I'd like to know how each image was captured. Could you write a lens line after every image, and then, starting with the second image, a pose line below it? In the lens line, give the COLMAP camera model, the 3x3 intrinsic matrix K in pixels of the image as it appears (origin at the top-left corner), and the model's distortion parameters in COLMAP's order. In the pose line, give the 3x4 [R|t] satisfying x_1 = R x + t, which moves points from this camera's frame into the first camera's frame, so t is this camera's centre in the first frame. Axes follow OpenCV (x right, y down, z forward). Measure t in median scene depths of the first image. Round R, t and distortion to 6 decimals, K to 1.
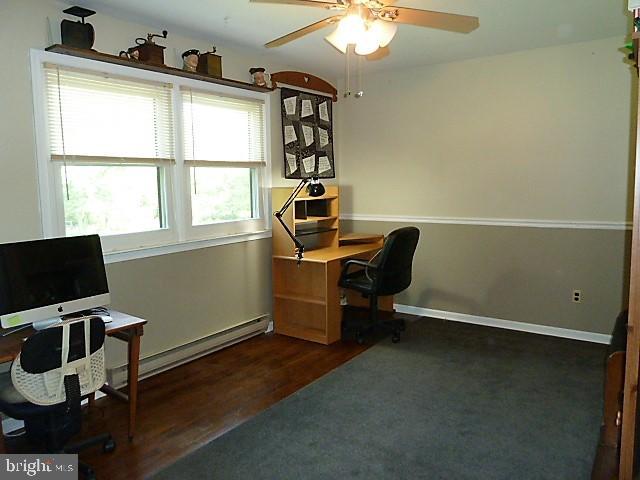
lens RADIAL K [[478.0, 0, 322.1], [0, 478.0, 233.4], [0, 0, 1]] dist [-0.022402, -0.010151]
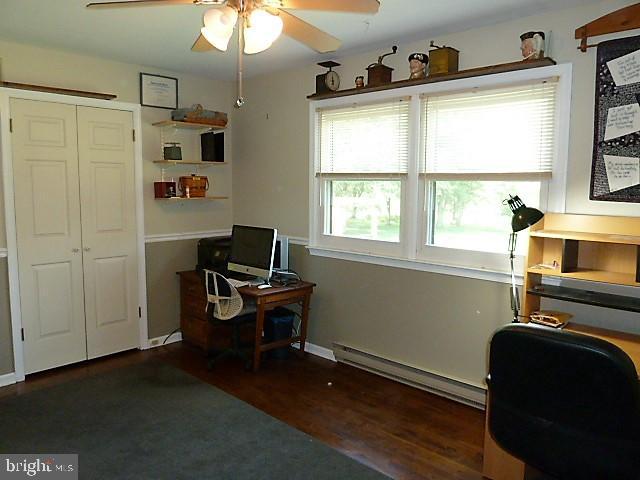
lens RADIAL K [[478.0, 0, 321.8], [0, 478.0, 246.7], [0, 0, 1]] dist [-0.022402, -0.010151]
pose [[-0.115336, 0.121380, -0.985883, 0.660306], [-0.135959, 0.981236, 0.136714, -0.112739], [0.983978, 0.149807, -0.096669, 0.905448]]
